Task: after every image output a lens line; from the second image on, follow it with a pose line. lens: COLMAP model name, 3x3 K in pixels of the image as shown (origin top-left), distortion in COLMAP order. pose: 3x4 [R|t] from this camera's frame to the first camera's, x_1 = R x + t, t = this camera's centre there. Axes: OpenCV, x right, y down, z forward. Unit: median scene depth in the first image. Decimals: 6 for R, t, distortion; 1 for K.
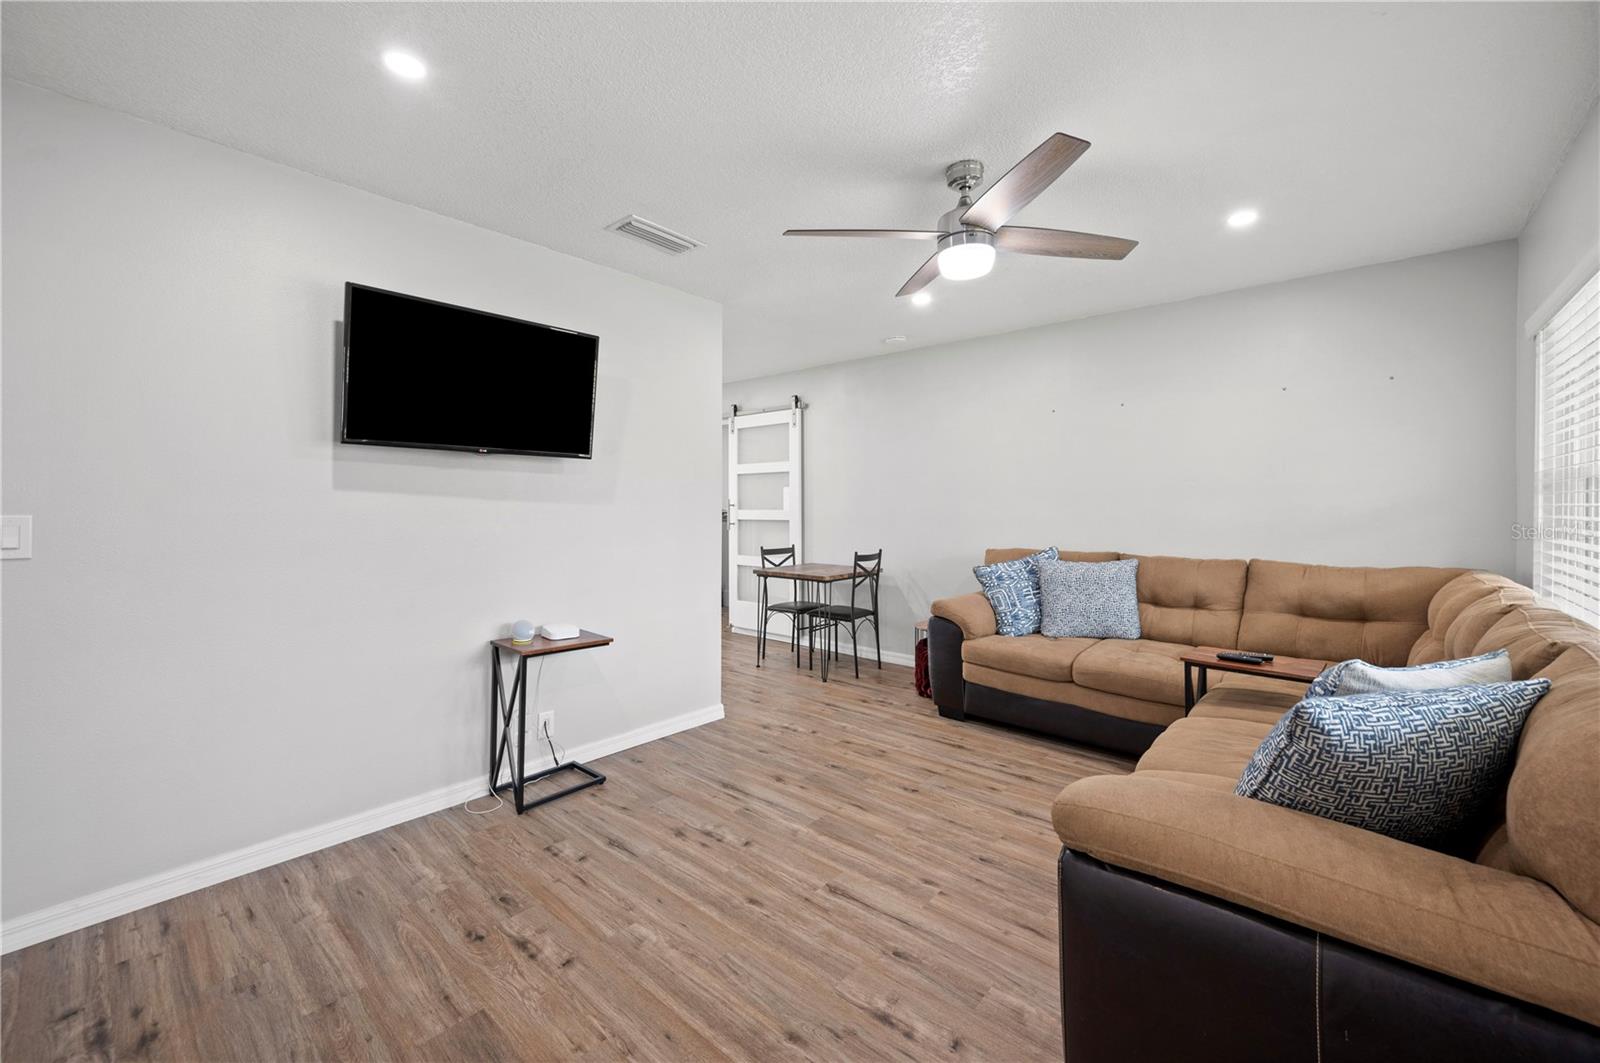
lens RADIAL K [[641.6, 0, 793.9], [0, 641.6, 509.5], [0, 0, 1]] dist [0.001379, 0.000806]
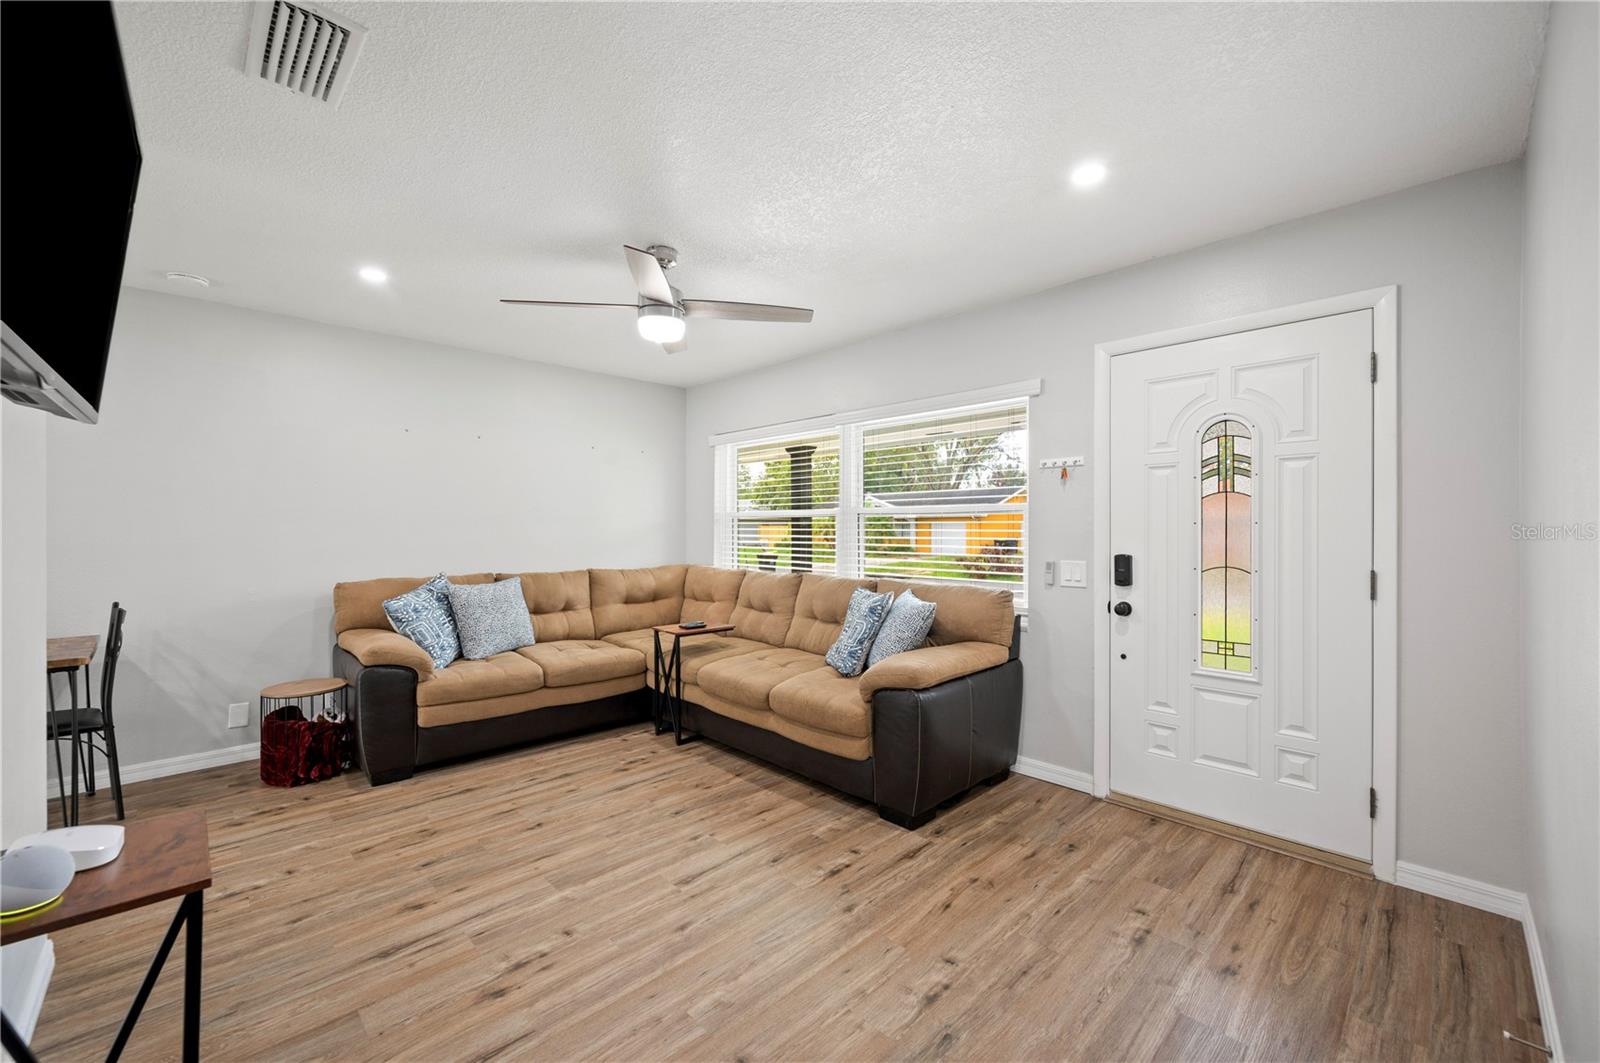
lens RADIAL K [[641.6, 0, 805.1], [0, 641.6, 529.1], [0, 0, 1]] dist [0.001379, 0.000806]
pose [[0.067654, 0.001769, 0.997707, -0.796877], [0.006968, 0.999973, -0.002245, -0.002842], [-0.997685, 0.007104, 0.067640, 0.563347]]
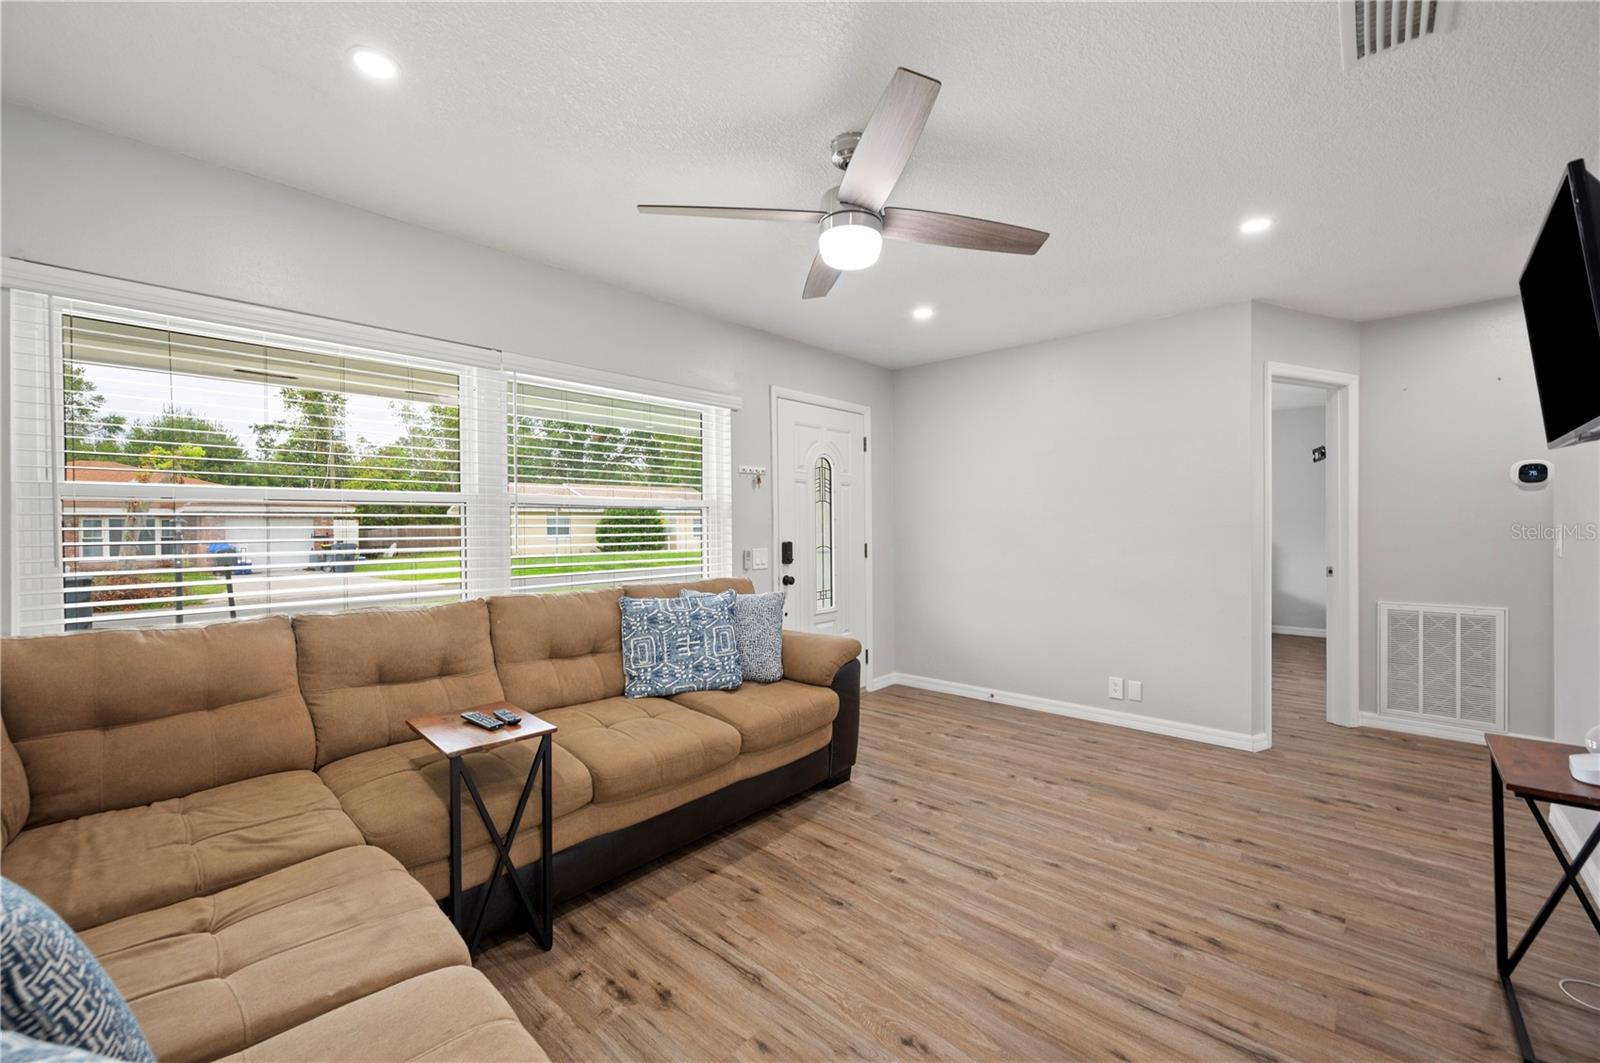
lens RADIAL K [[641.6, 0, 803.4], [0, 641.6, 530.2], [0, 0, 1]] dist [0.001379, 0.000806]
pose [[-0.999956, 0.008240, 0.004568, 0.287482], [0.008310, 0.999845, 0.015514, -0.009475], [-0.004440, 0.015551, -0.999869, 1.635933]]
